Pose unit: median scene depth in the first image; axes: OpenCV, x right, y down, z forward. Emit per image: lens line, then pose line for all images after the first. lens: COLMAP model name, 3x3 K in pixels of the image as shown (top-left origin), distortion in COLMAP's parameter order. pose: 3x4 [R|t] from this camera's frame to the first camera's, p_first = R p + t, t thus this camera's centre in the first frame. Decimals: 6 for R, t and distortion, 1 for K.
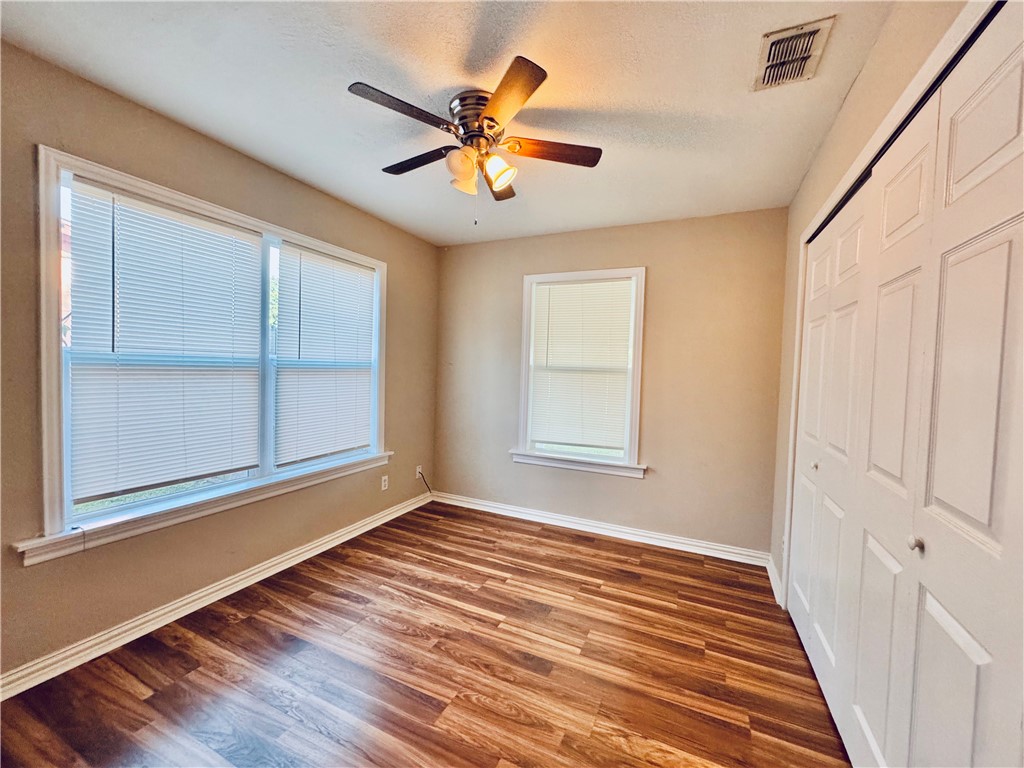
lens RADIAL K [[410.5, 0, 512.0], [0, 410.5, 384.0], [0, 0, 1]] dist [-0.007569, 0.000681]
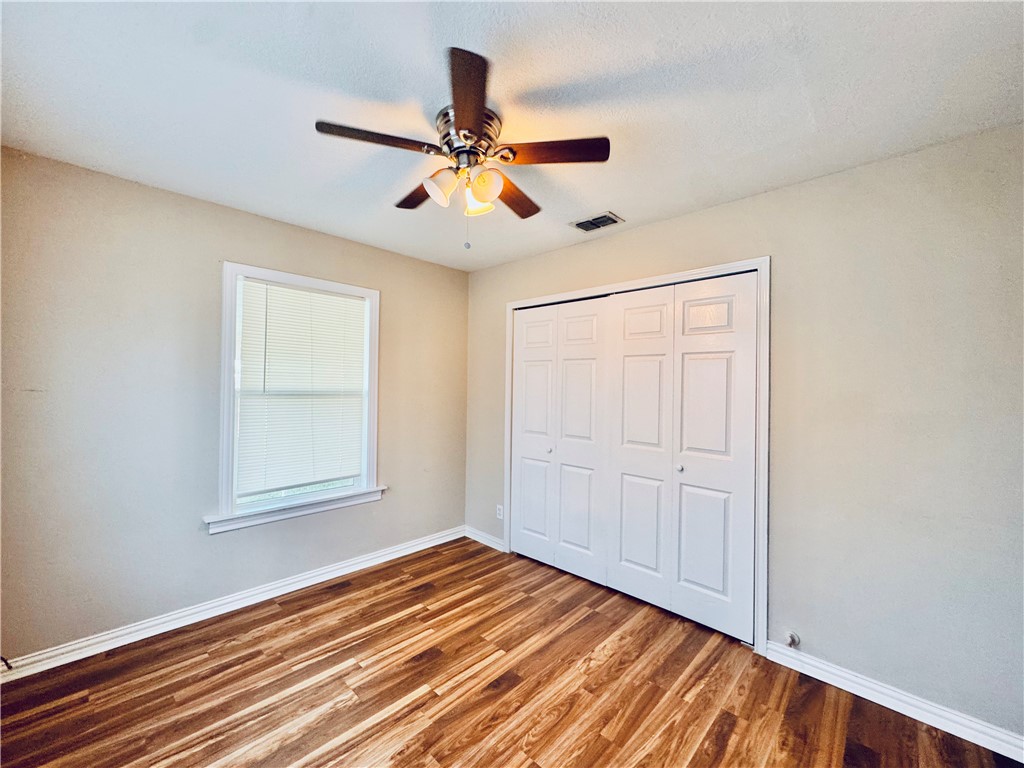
lens RADIAL K [[410.5, 0, 512.0], [0, 410.5, 384.0], [0, 0, 1]] dist [-0.007569, 0.000681]
pose [[0.320949, -0.019594, 0.946894, -0.618302], [0.028448, 0.999534, 0.011040, -0.065363], [-0.946669, 0.023394, 0.321357, 0.420682]]
